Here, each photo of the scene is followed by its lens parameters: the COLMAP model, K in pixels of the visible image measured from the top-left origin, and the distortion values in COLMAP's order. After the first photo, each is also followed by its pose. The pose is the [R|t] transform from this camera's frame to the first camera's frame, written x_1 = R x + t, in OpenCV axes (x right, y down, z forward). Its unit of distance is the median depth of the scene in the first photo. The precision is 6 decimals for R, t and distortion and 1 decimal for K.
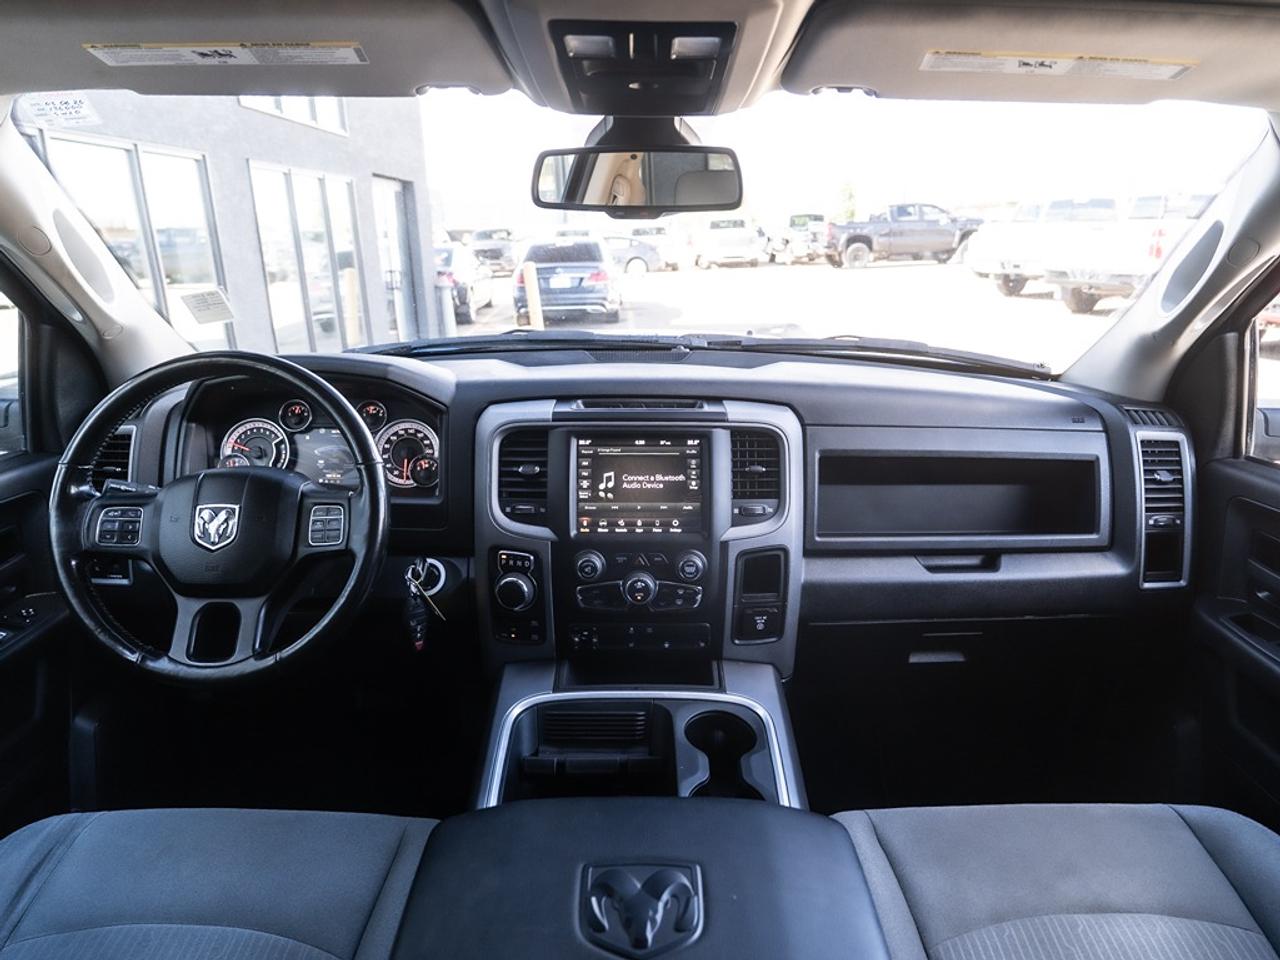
lens RADIAL K [[802.2, 0, 613.2], [0, 802.2, 464.9], [0, 0, 1]] dist [-0.008882, -0.002543]
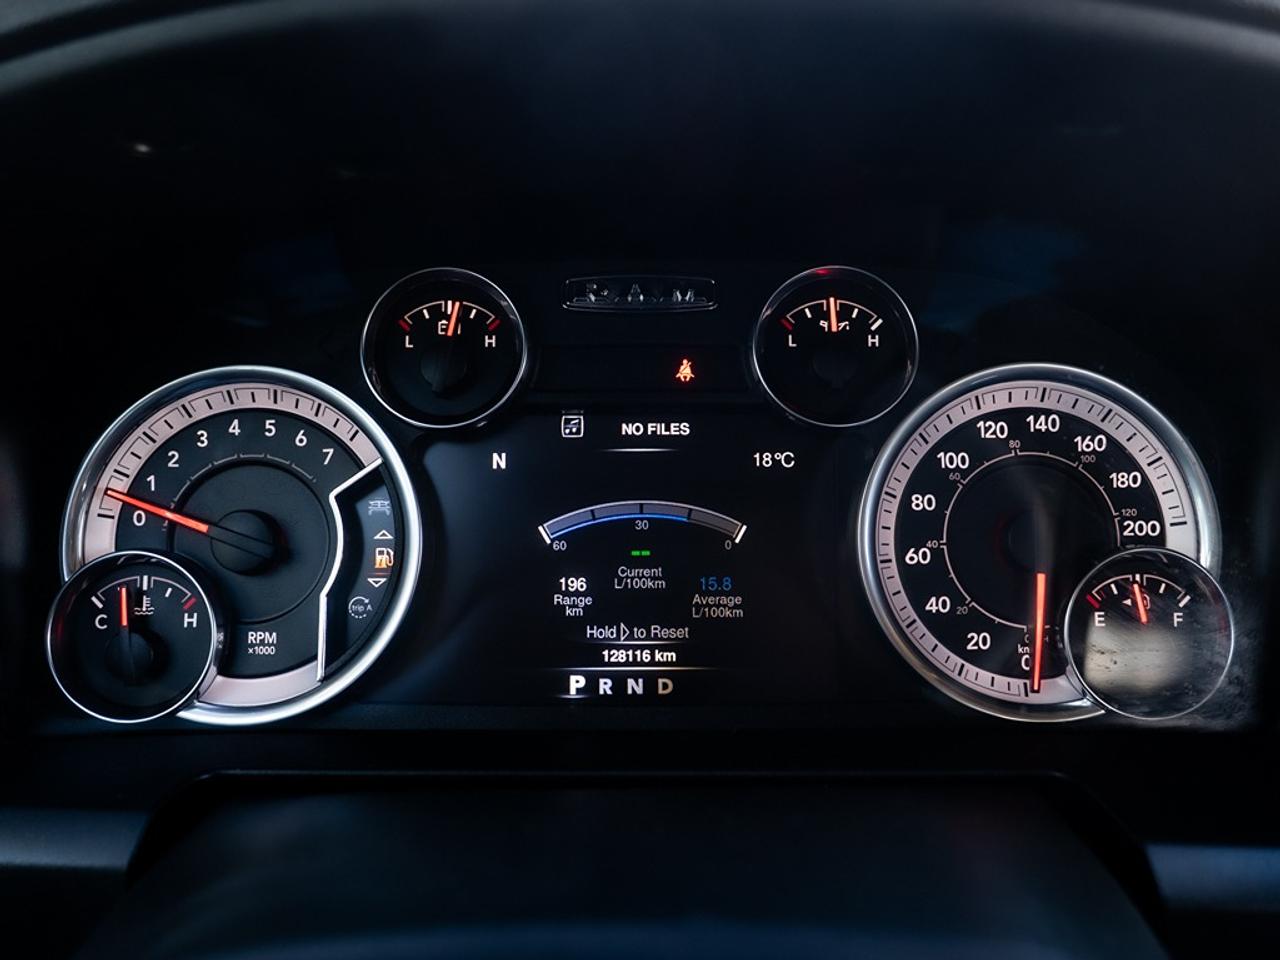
lens RADIAL K [[1093.3, 0, 643.9], [0, 1093.3, 468.3], [0, 0, 1]] dist [-0.058118, 0.070757]
pose [[0.999962, -0.008393, -0.002325, -0.407373], [0.008446, 0.999683, 0.023720, -0.044991], [0.002125, -0.023738, 0.999716, 0.863510]]
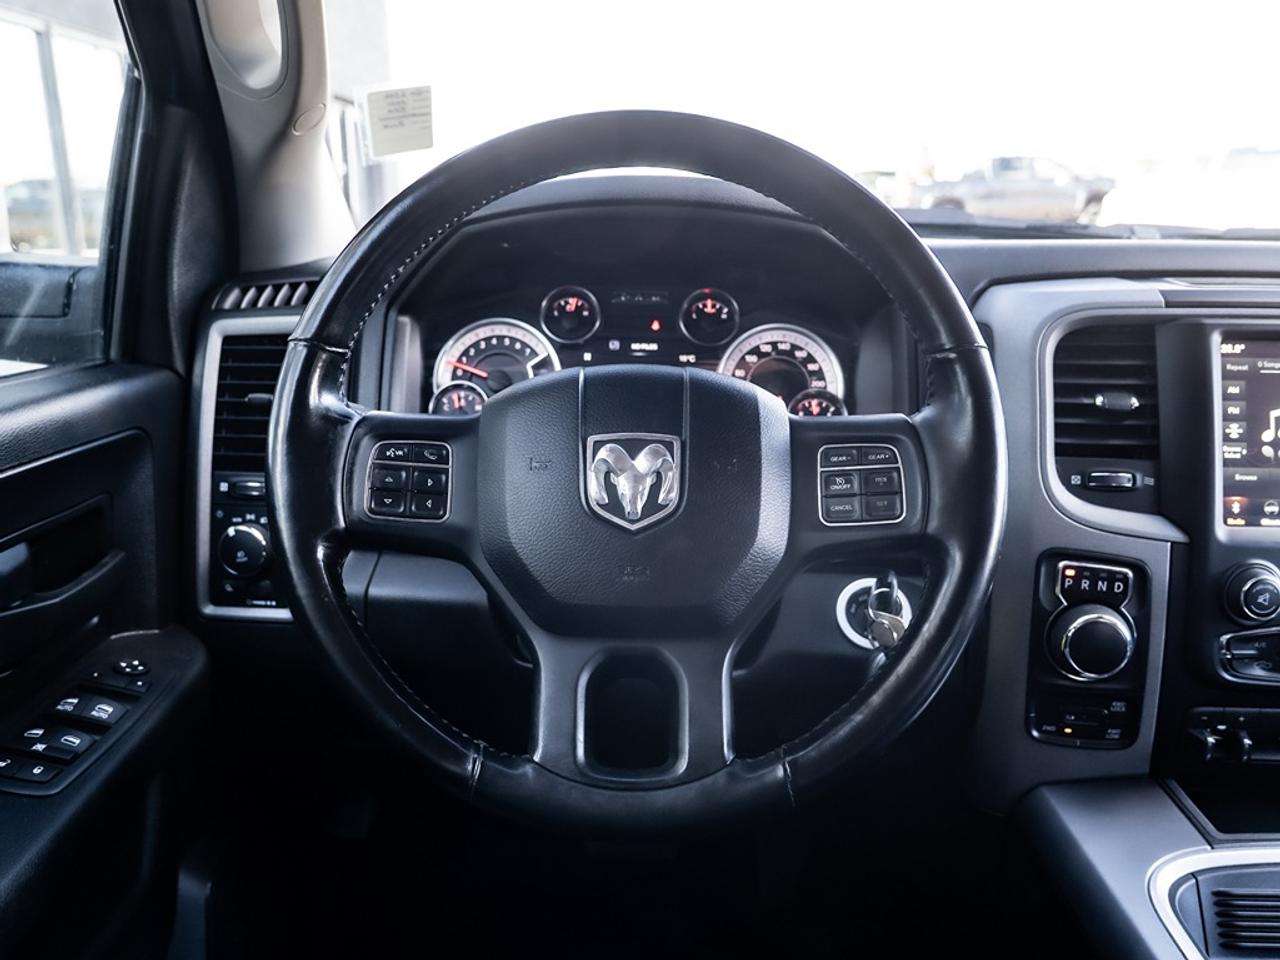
lens RADIAL K [[1093.3, 0, 621.2], [0, 1093.3, 470.1], [0, 0, 1]] dist [-0.058118, 0.070757]
pose [[0.999774, 0.015451, -0.014615, -0.409097], [-0.015808, 0.999572, -0.024612, 0.071166], [0.014228, 0.024838, 0.999590, 0.312468]]
